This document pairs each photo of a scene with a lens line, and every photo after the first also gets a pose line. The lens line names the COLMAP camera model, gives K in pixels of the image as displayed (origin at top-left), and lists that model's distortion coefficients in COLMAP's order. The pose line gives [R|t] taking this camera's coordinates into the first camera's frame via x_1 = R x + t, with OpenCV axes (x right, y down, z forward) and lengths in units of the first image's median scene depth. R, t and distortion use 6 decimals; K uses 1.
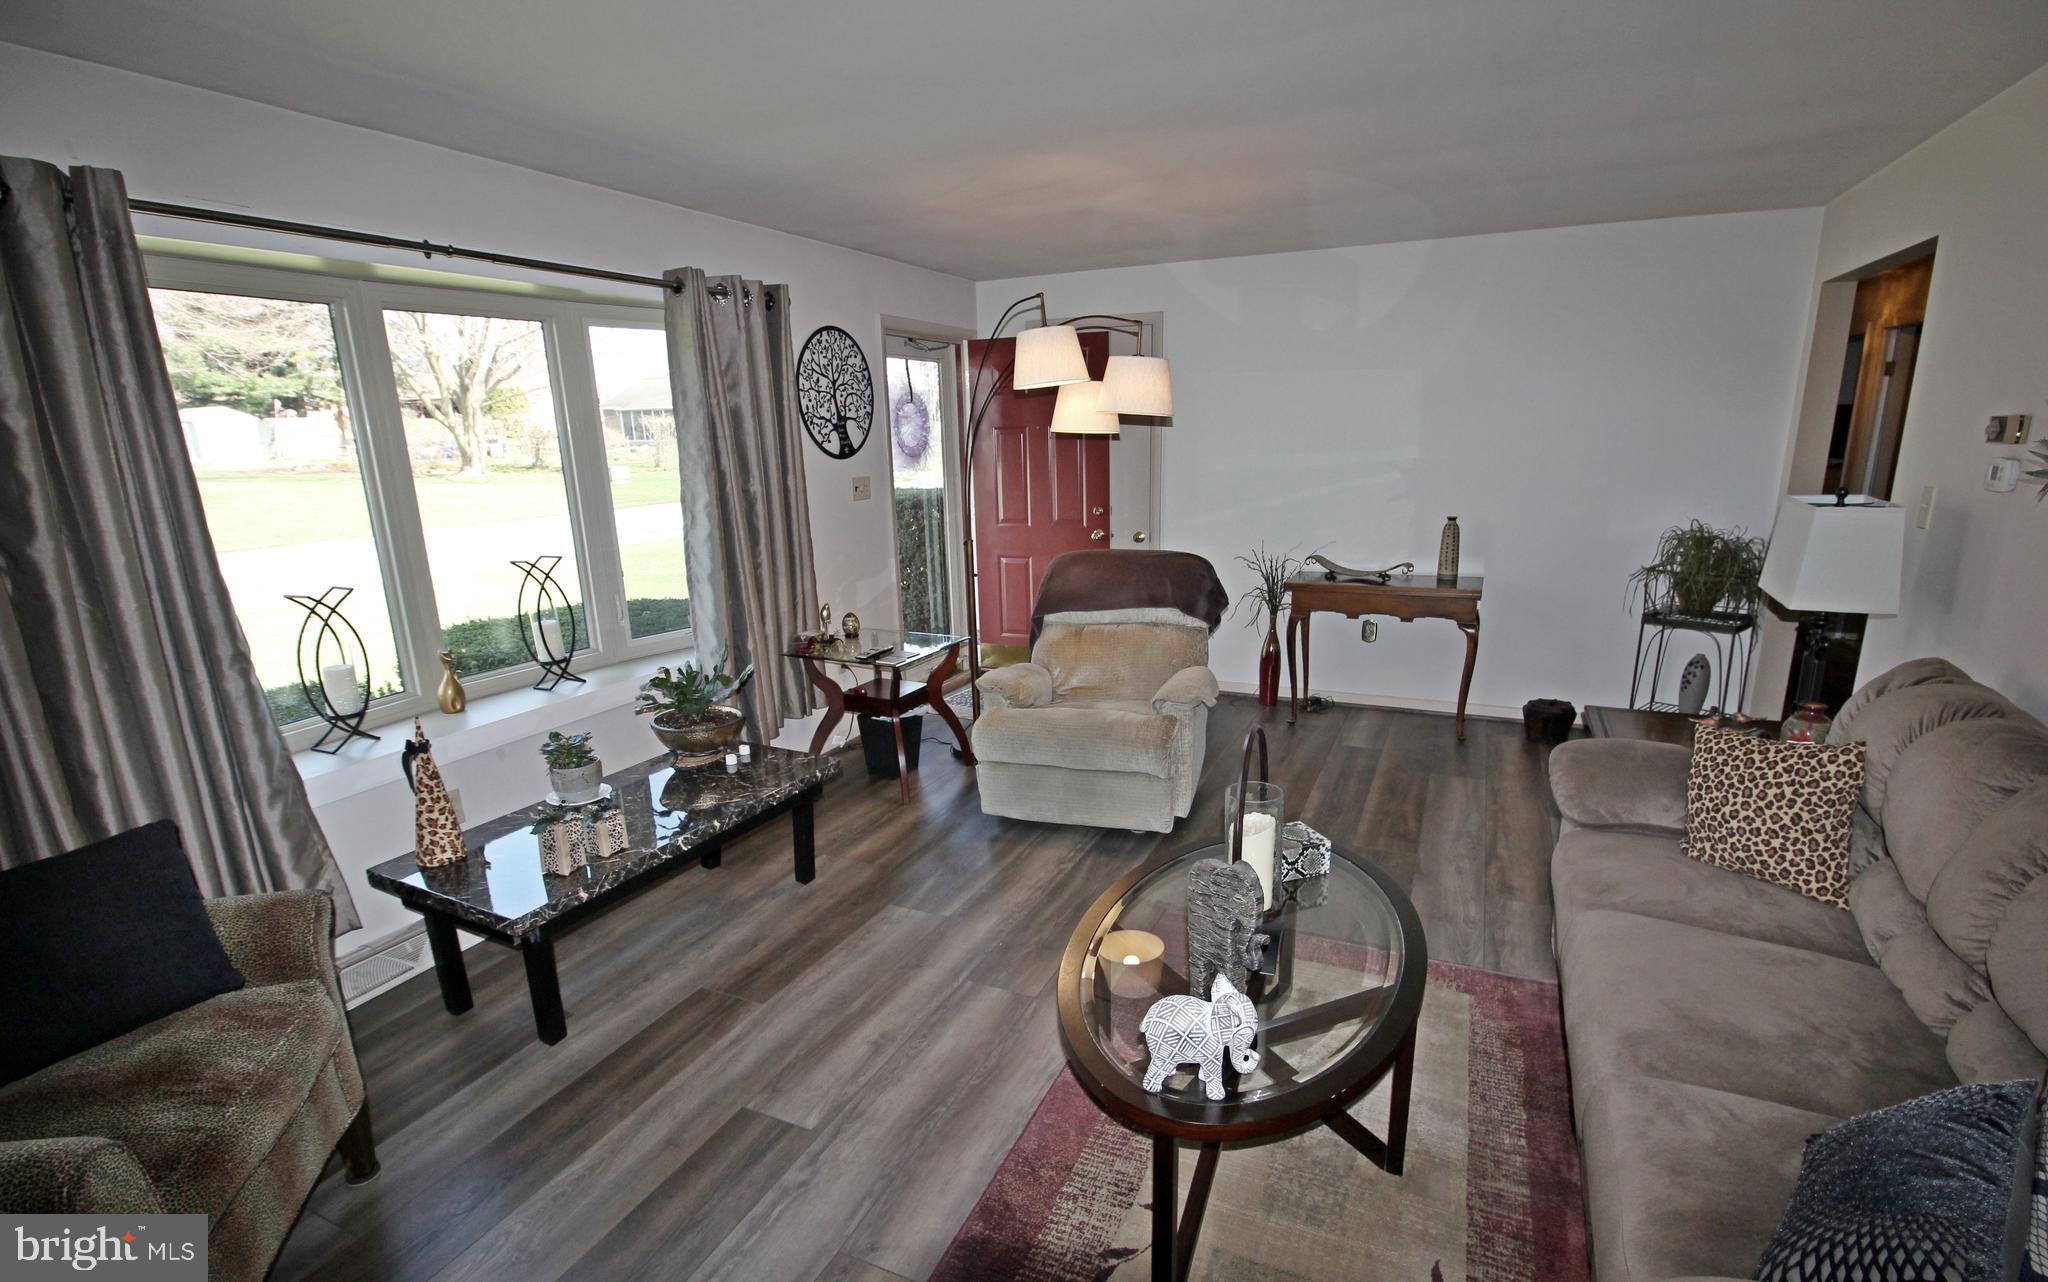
lens RADIAL K [[938.2, 0, 1074.9], [0, 938.2, 664.1], [0, 0, 1]] dist [-0.002778, -0.000648]
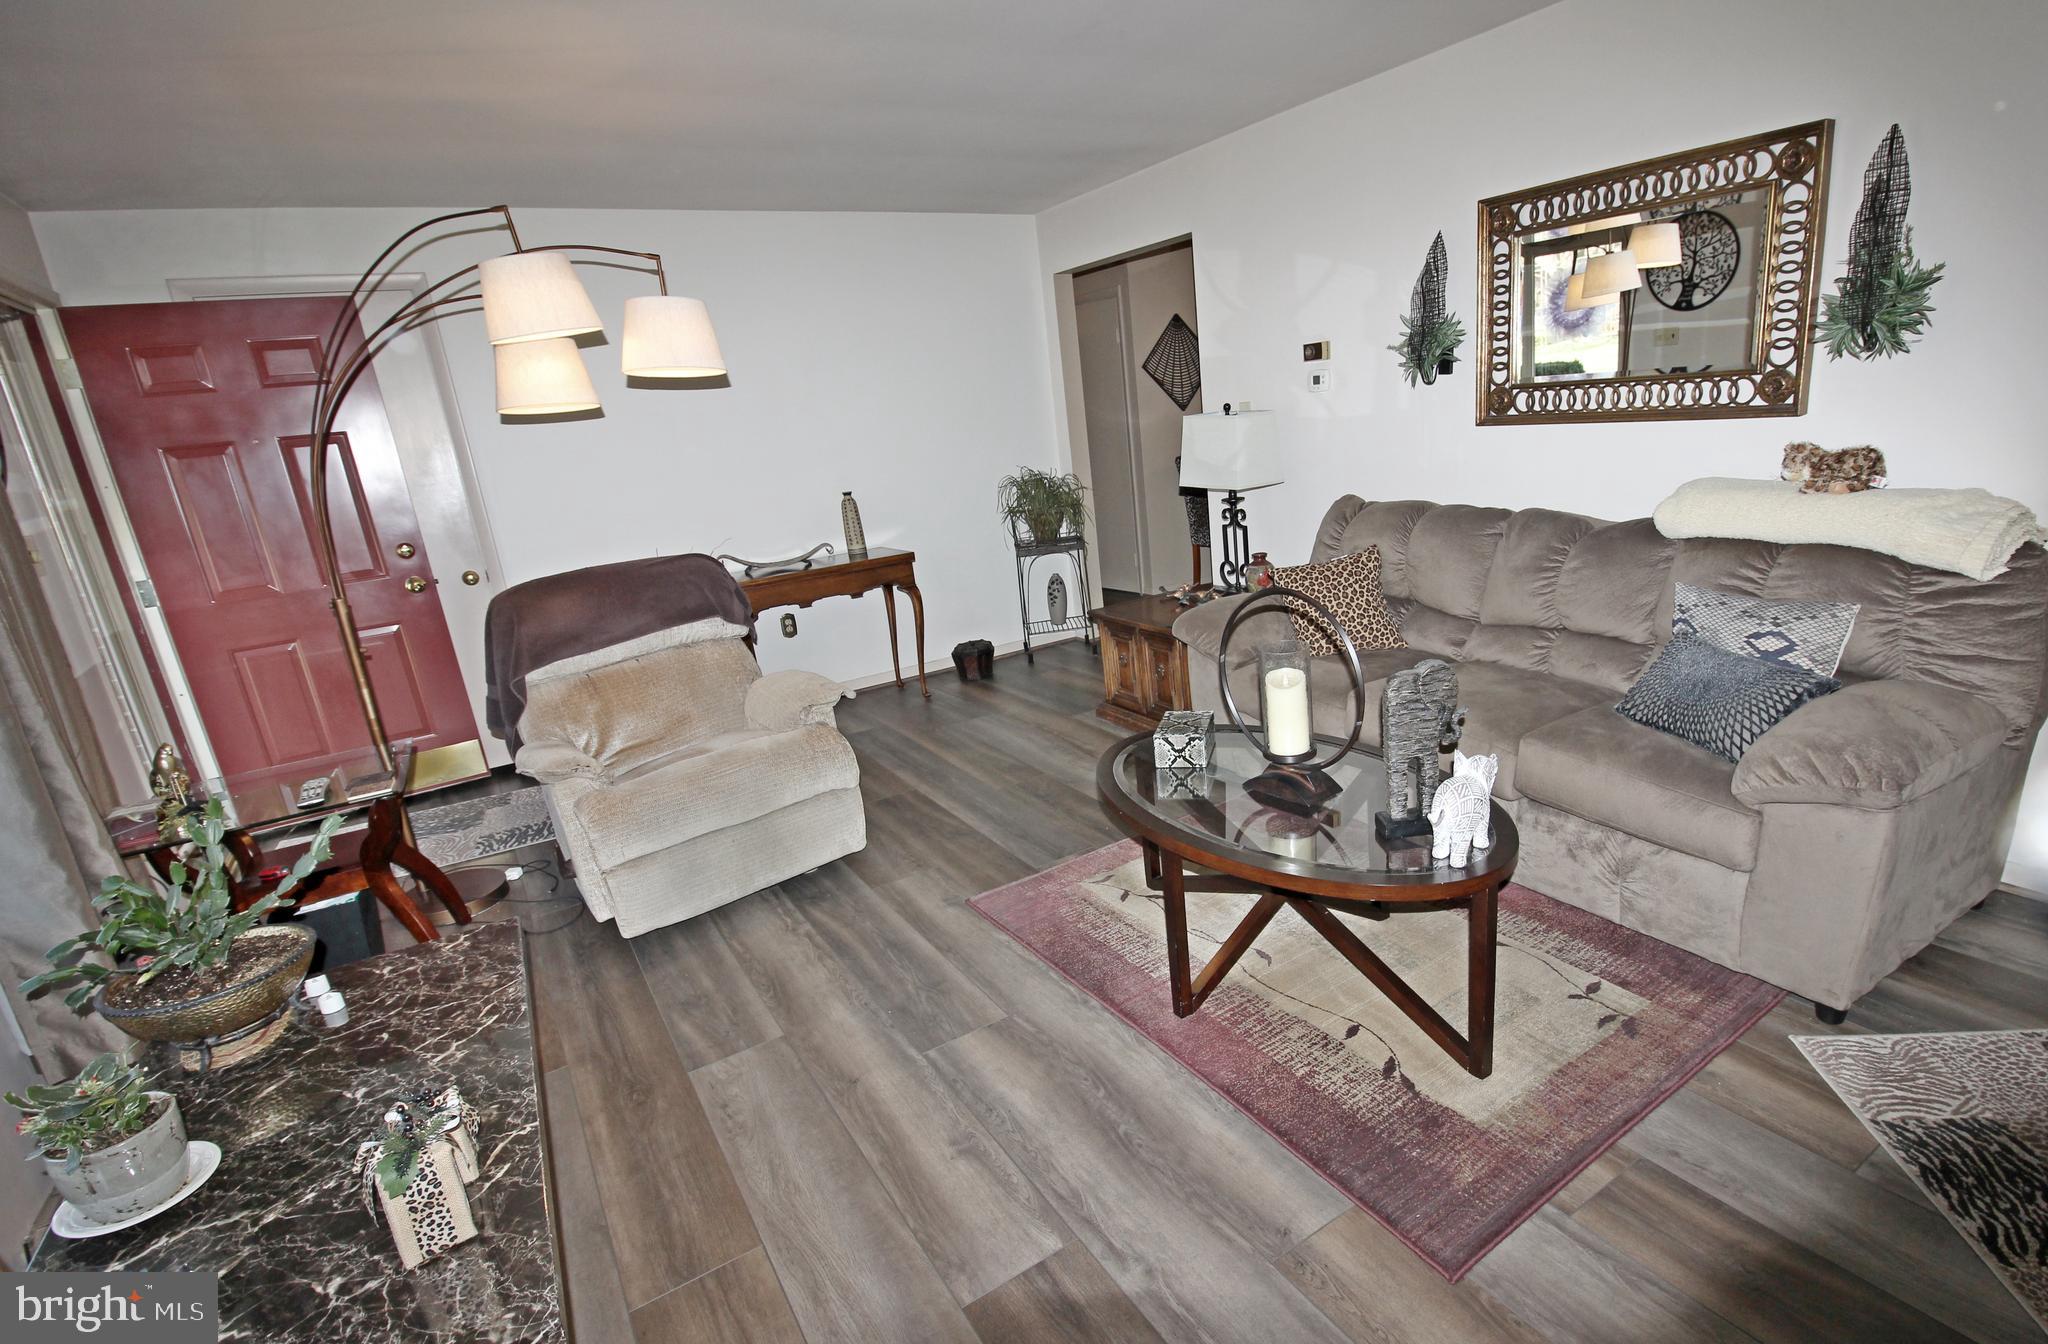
lens RADIAL K [[985.9, 0, 1094.9], [0, 985.9, 683.6], [0, 0, 1]] dist [-0.001045, -0.000342]
pose [[0.550390, -0.262743, 0.792488, -0.374531], [0.284619, 0.951381, 0.117752, -0.010658], [-0.784897, 0.160747, 0.598412, 0.207063]]
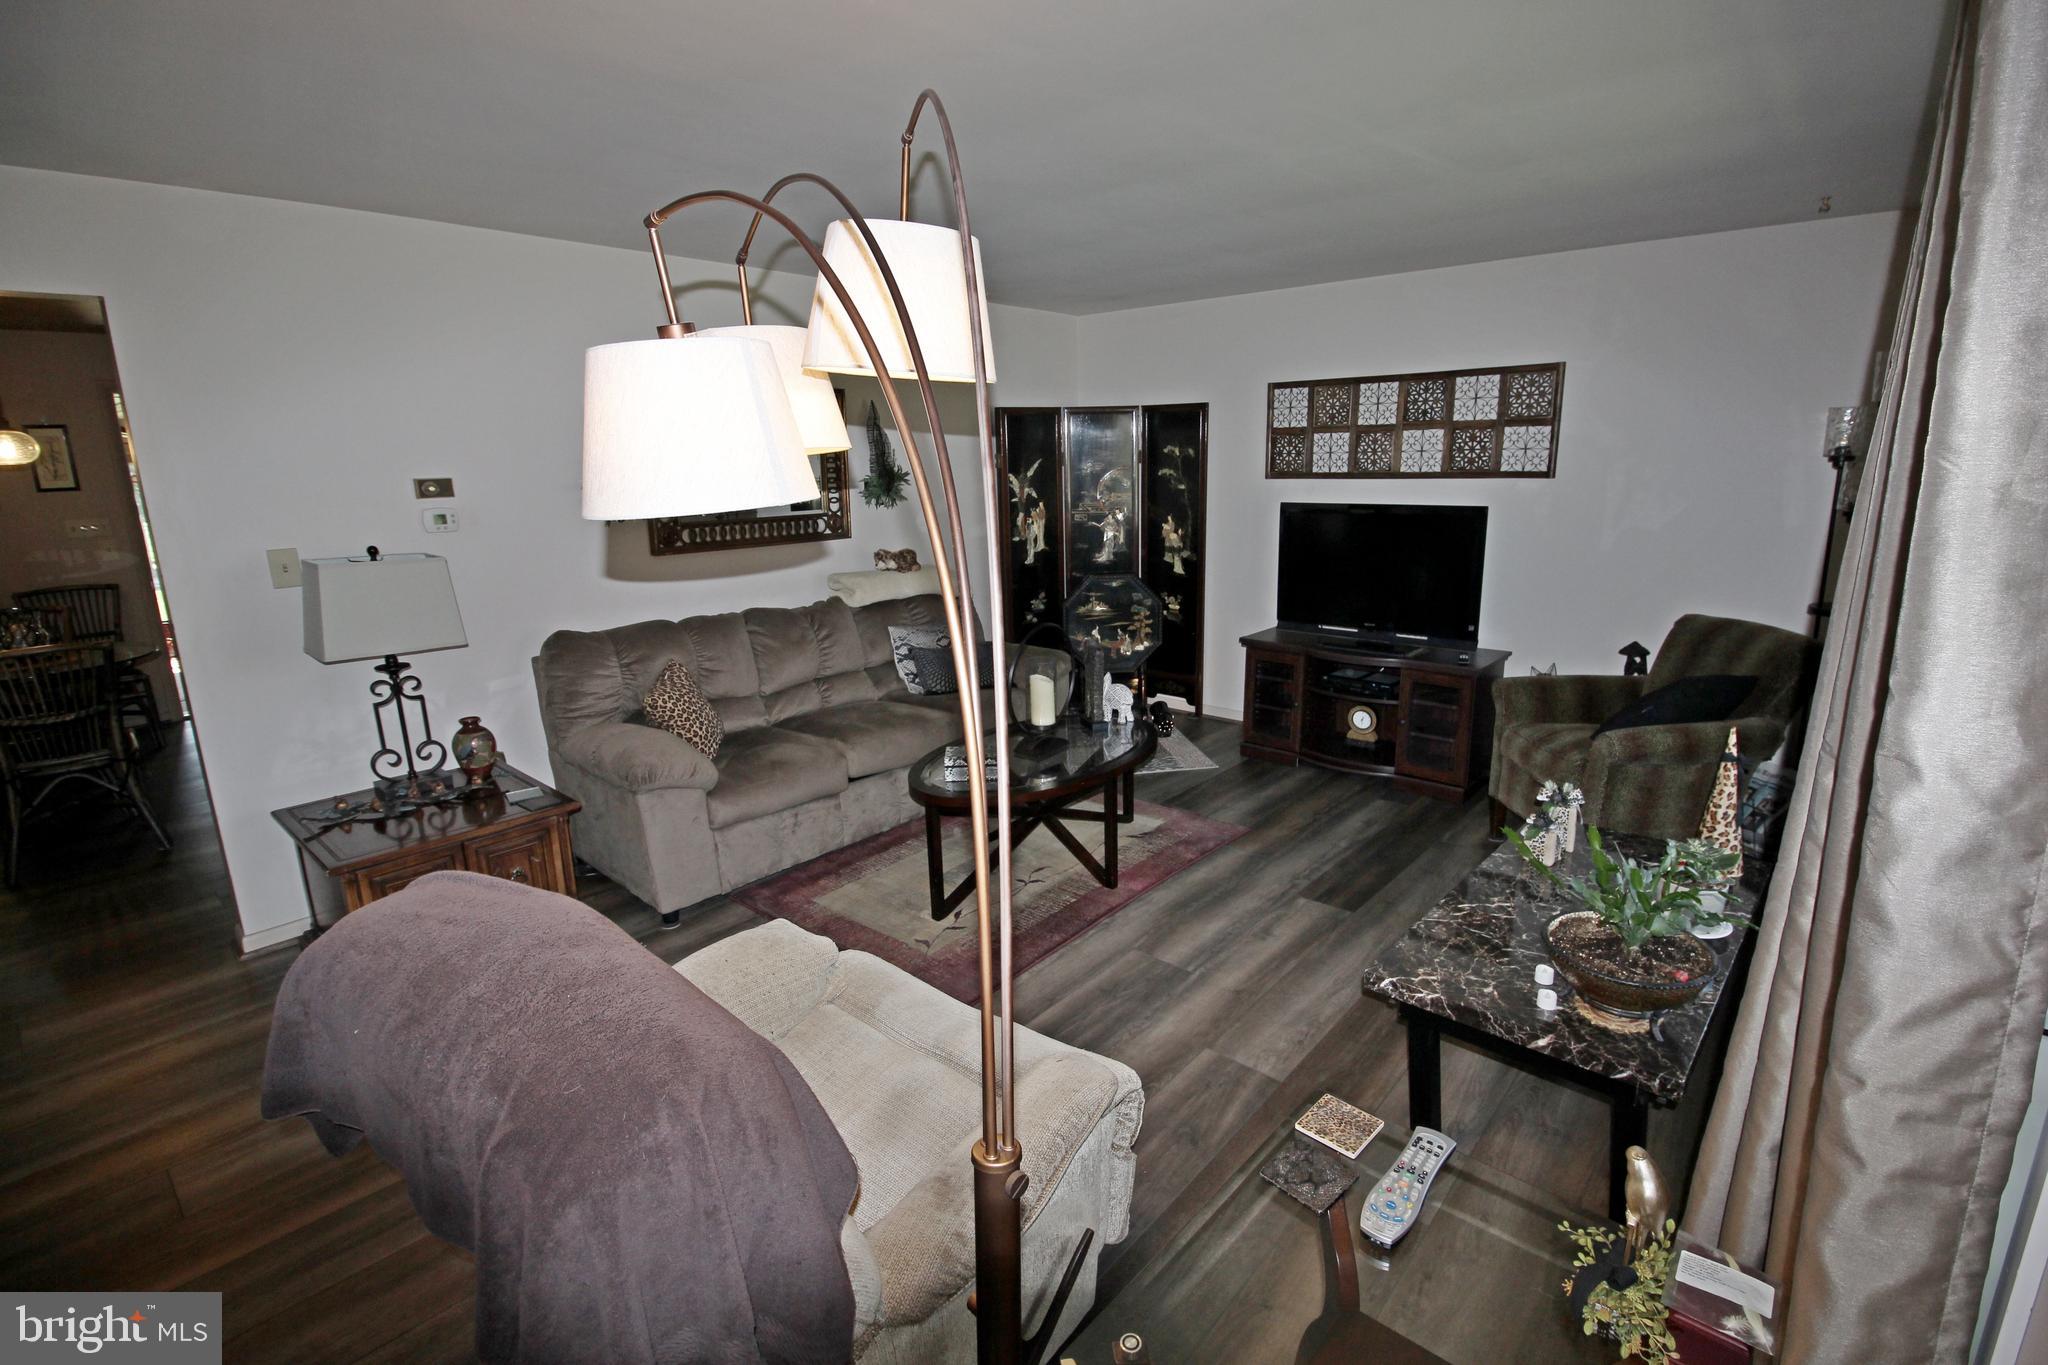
lens RADIAL K [[967.6, 0, 1024.0], [0, 967.6, 682.5], [0, 0, 1]] dist [-0.029092, 0.000030]
pose [[-0.946473, -0.032150, 0.321177, -0.167953], [0.119542, 0.889360, 0.441303, -0.279407], [-0.299830, 0.456076, -0.837912, 1.111771]]
